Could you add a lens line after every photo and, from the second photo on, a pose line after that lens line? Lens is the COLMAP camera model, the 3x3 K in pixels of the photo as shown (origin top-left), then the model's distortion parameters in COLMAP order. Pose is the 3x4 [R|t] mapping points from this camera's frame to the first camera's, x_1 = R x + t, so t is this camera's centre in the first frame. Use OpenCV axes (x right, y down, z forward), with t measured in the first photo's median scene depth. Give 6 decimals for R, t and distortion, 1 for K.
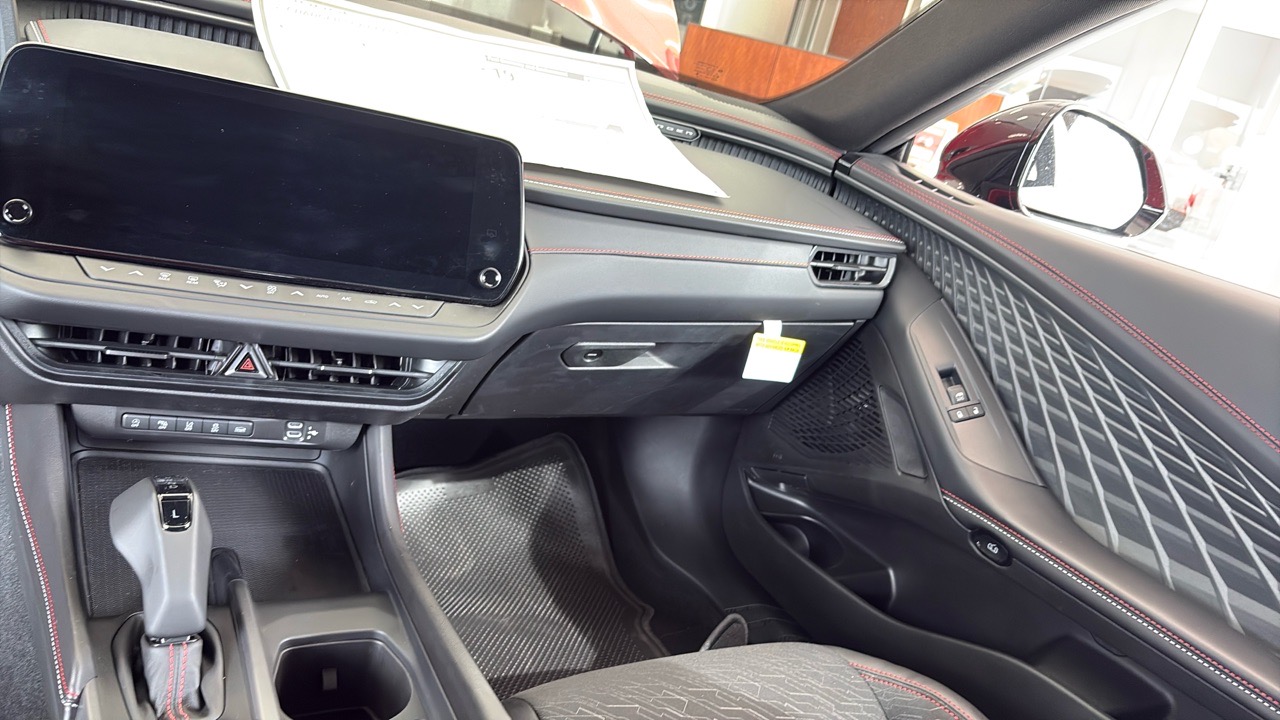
lens RADIAL K [[939.8, 0, 640.0], [0, 939.8, 360.0], [0, 0, 1]] dist [0.047072, -0.090262]
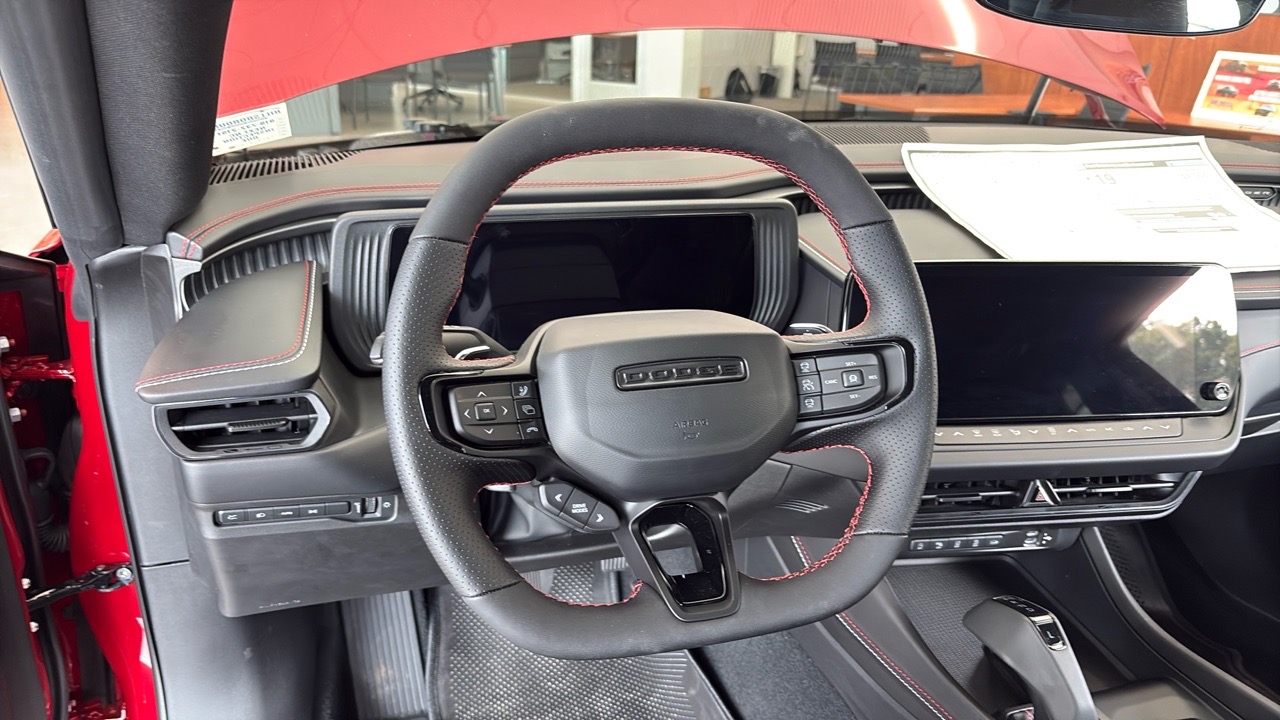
lens RADIAL K [[939.8, 0, 640.0], [0, 939.8, 360.0], [0, 0, 1]] dist [0.047072, -0.090262]
pose [[0.958889, -0.116041, -0.258971, -0.385992], [0.117813, 0.992997, -0.008723, -0.143817], [0.258170, -0.022146, 0.965846, -0.178101]]
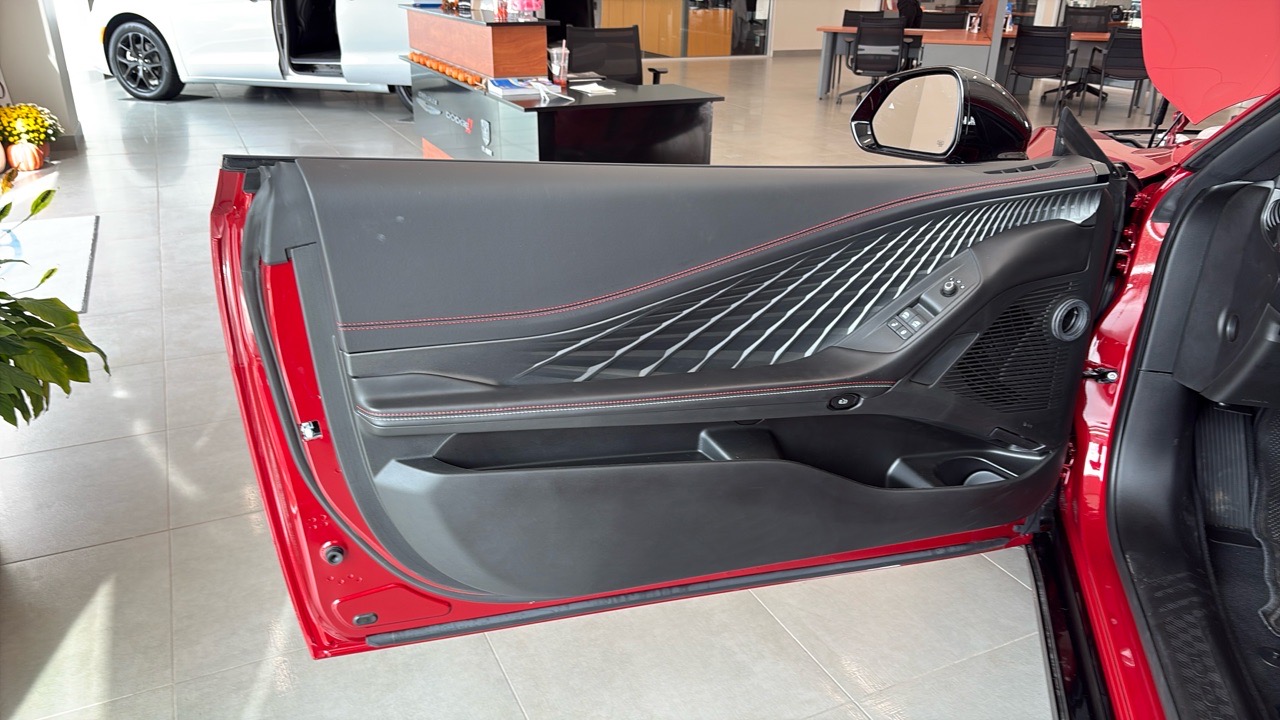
lens RADIAL K [[939.8, 0, 640.0], [0, 939.8, 360.0], [0, 0, 1]] dist [0.047072, -0.090262]
pose [[0.690268, 0.072264, -0.719936, -0.549384], [-0.104458, 0.994529, -0.000327, 0.052887], [0.715974, 0.075429, 0.694040, -1.066453]]
